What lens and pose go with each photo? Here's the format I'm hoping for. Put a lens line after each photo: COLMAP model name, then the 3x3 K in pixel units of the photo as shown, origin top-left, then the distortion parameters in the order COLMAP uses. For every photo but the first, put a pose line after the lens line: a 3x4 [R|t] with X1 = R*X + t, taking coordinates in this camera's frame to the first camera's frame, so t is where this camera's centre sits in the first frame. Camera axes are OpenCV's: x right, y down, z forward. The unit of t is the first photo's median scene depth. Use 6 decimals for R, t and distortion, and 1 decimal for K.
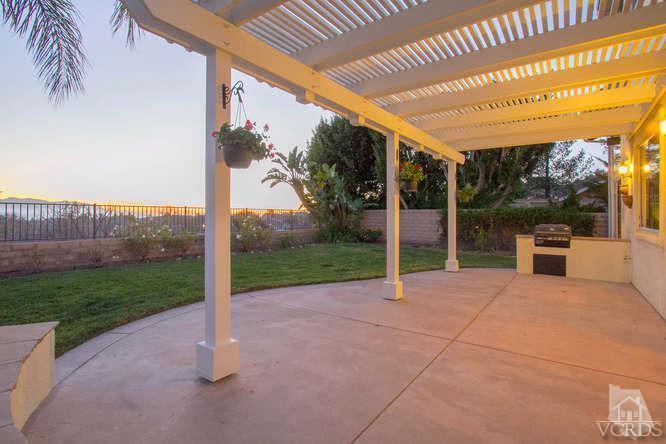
lens RADIAL K [[318.9, 0, 336.8], [0, 318.9, 219.0], [0, 0, 1]] dist [-0.026598, -0.000085]
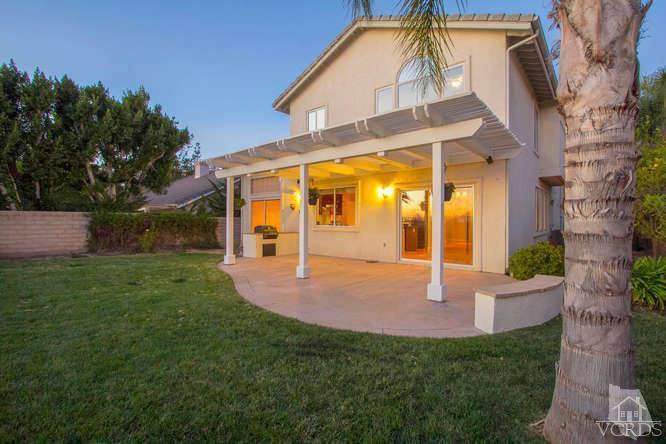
lens RADIAL K [[316.3, 0, 334.4], [0, 316.3, 218.1], [0, 0, 1]] dist [-0.000768, -0.000018]
pose [[0.087917, 0.001976, 0.996126, -0.824999], [0.007499, 0.999968, -0.002646, -0.011671], [-0.996100, 0.007702, 0.087900, 0.460657]]
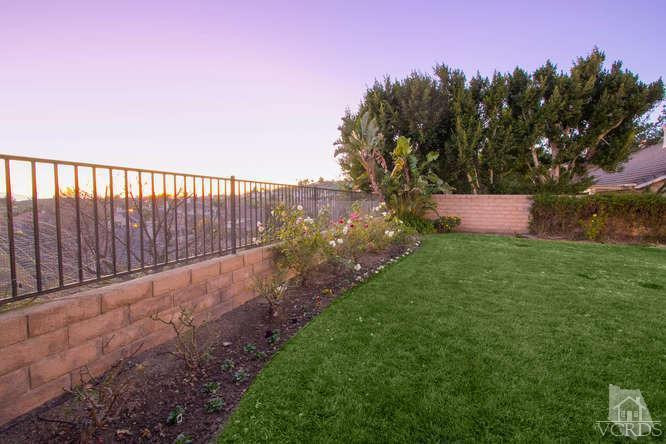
lens RADIAL K [[316.3, 0, 334.4], [0, 316.3, 218.1], [0, 0, 1]] dist [-0.000768, -0.000018]
pose [[0.958806, -0.008567, 0.283932, -0.797884], [-0.005957, 0.998719, 0.050251, -0.011515], [-0.283998, -0.049873, 0.957527, 0.541650]]
